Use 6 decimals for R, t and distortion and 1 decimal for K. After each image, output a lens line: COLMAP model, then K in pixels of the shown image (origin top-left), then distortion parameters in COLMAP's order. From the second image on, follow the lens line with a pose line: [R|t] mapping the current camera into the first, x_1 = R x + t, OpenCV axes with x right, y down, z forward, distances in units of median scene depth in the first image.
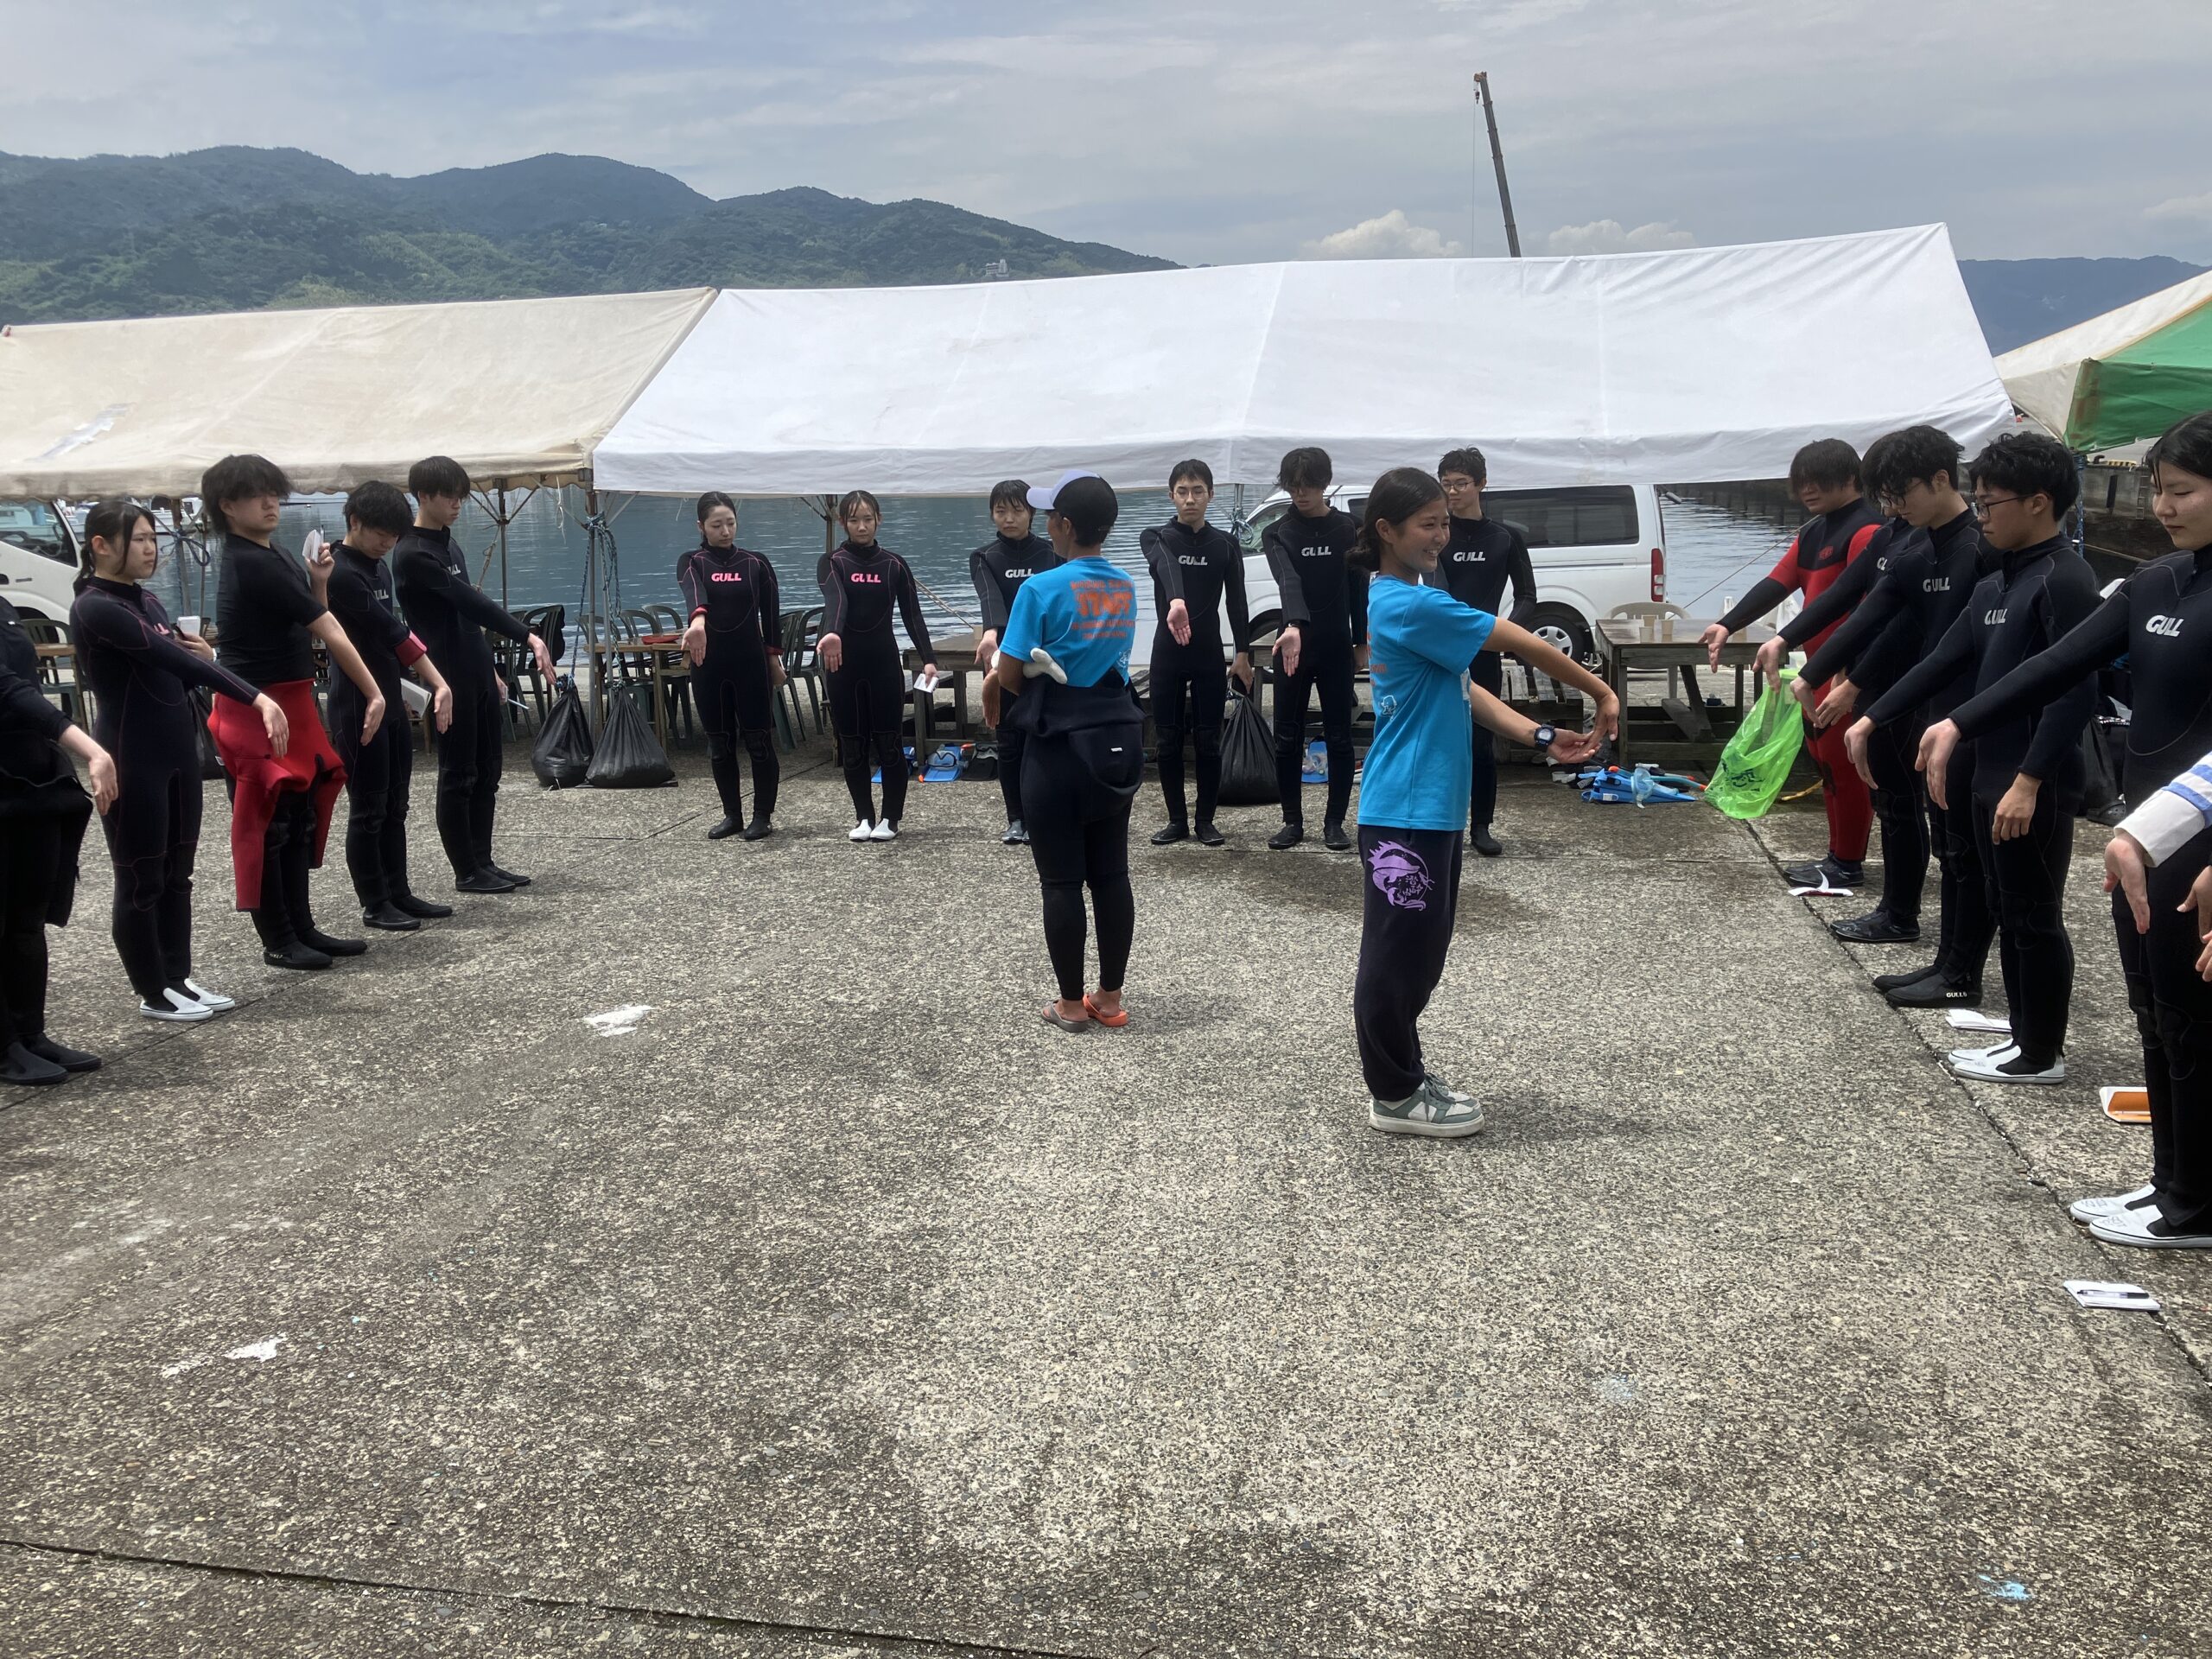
lens RADIAL K [[1793.1, 0, 1102.1], [0, 1793.1, 815.7], [0, 0, 1]] dist [0.013979, 0.014467]
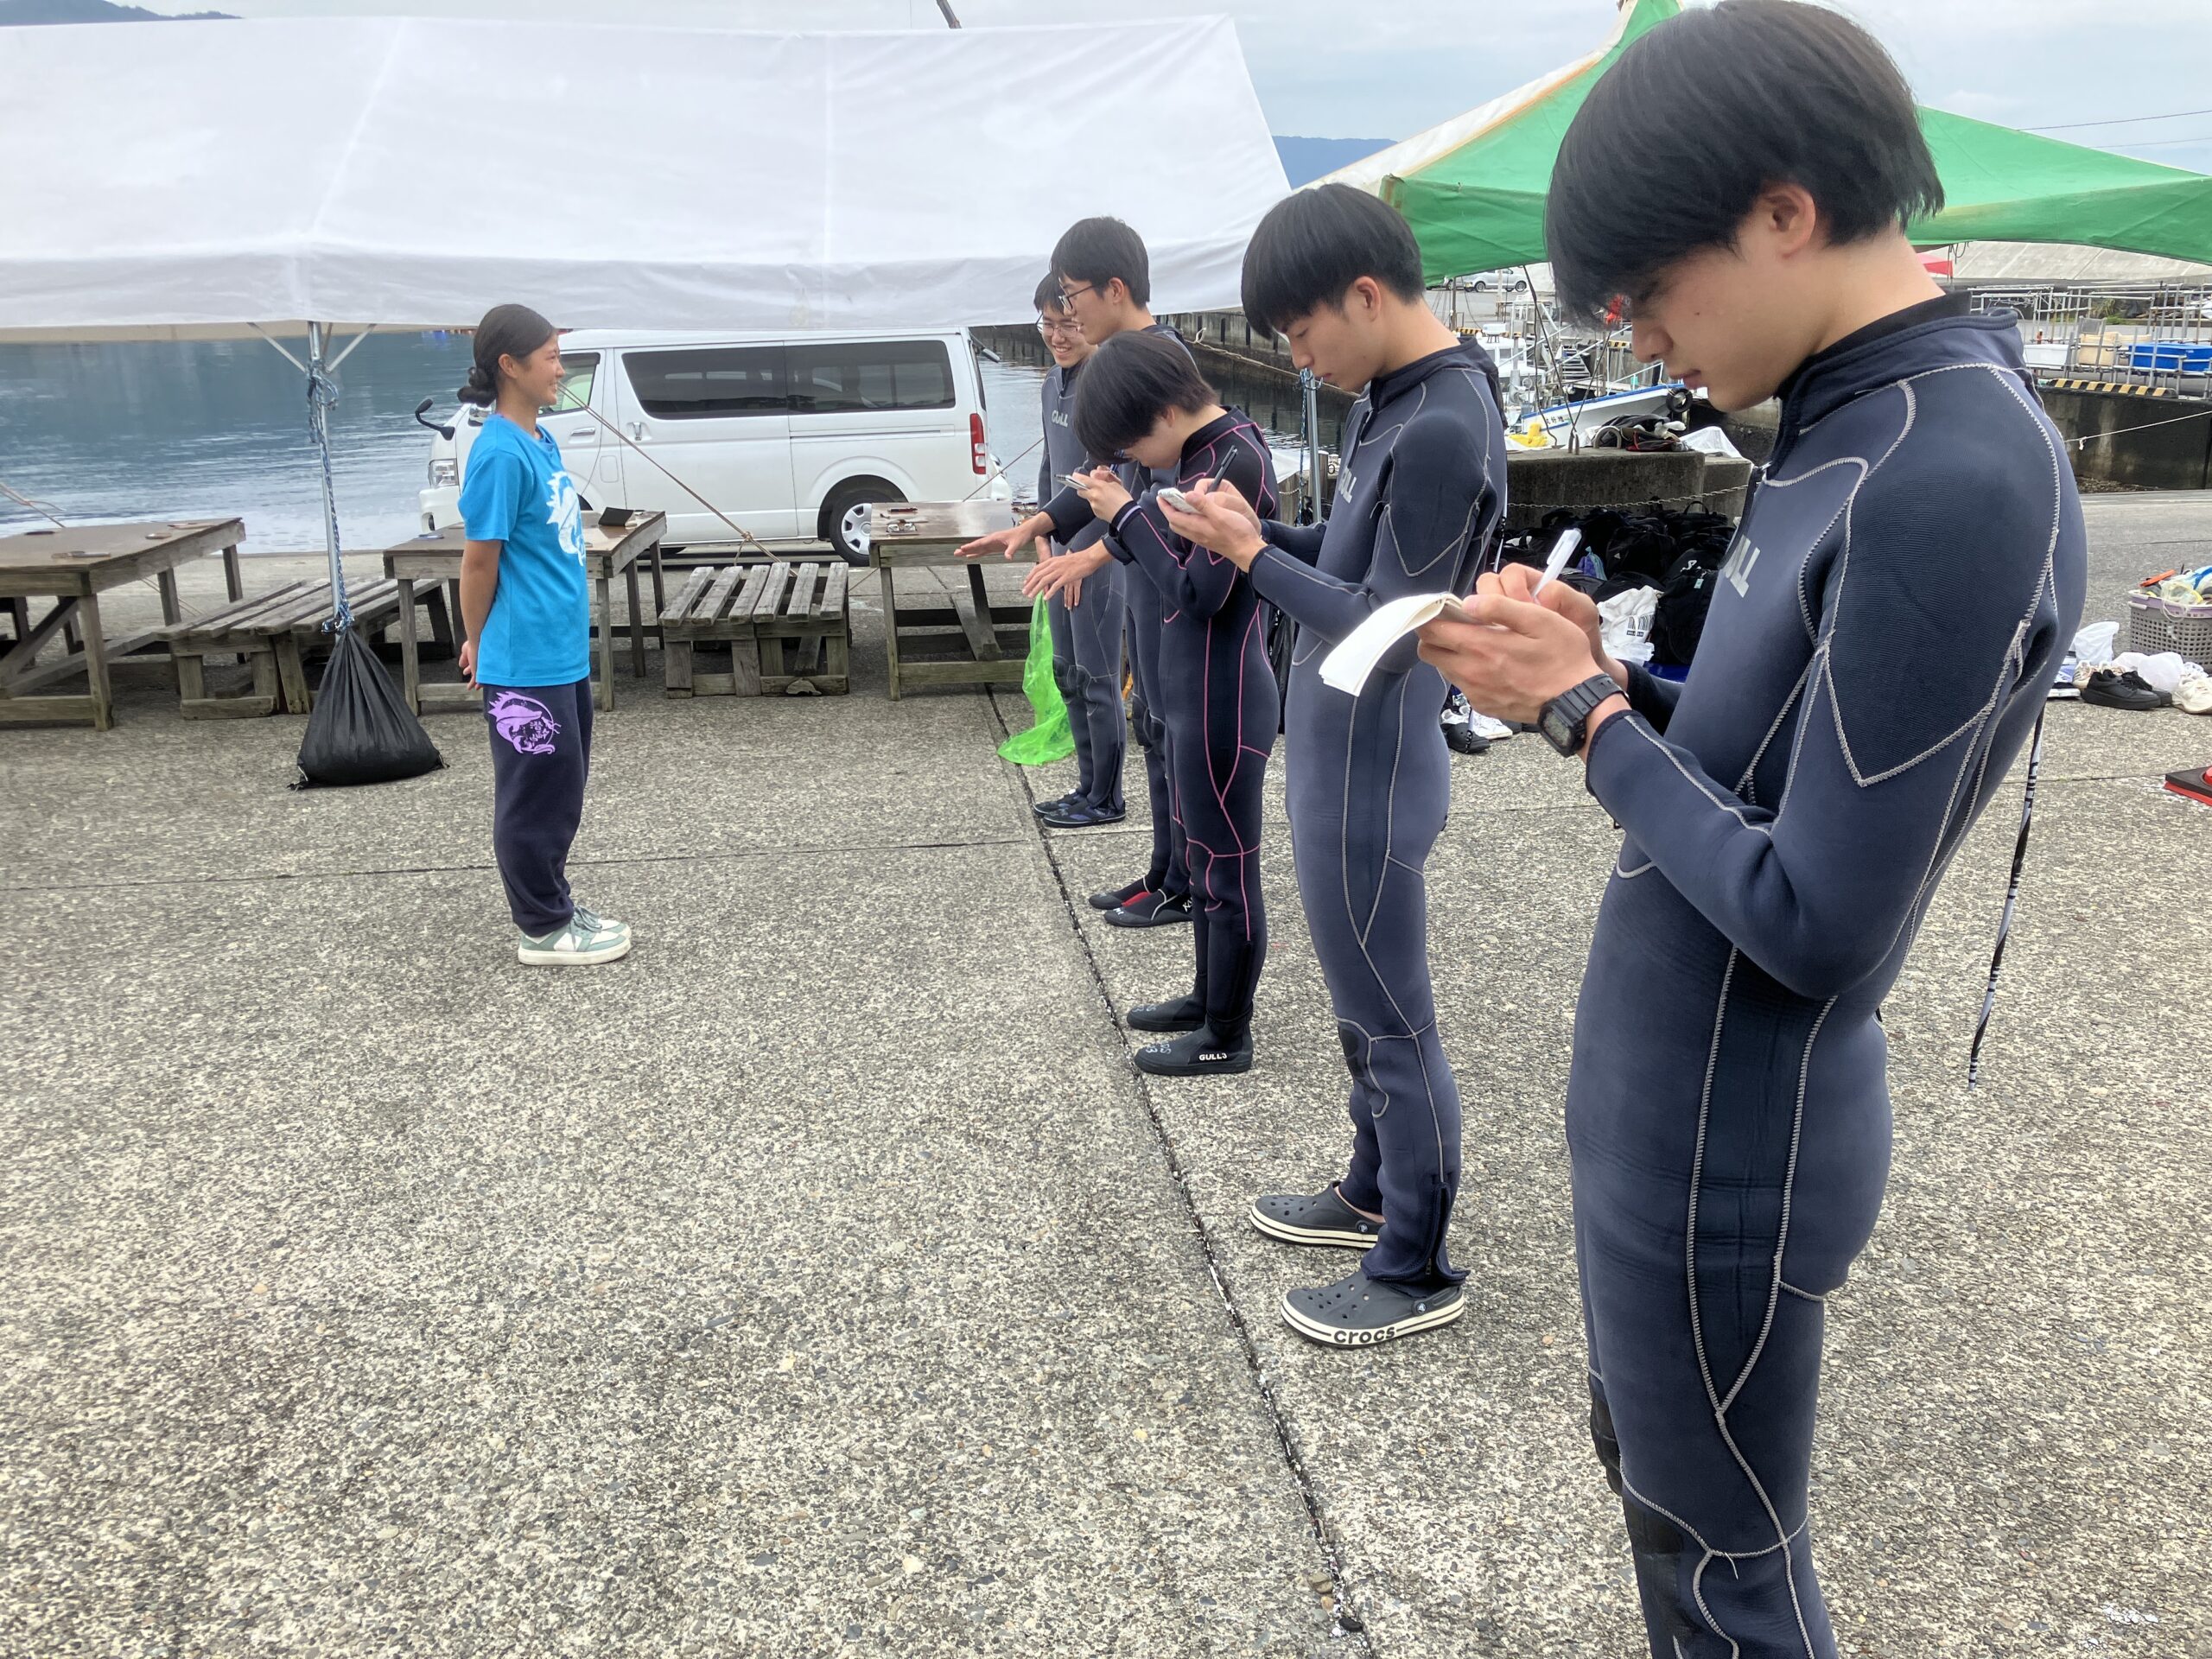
lens RADIAL K [[1793.1, 0, 1103.3], [0, 1793.1, 836.6], [0, 0, 1]] dist [0.013979, 0.014467]
pose [[0.944695, -0.080199, 0.317994, 0.120130], [0.053327, 0.994299, 0.092340, -0.032763], [-0.323586, -0.070275, 0.943585, 0.215920]]
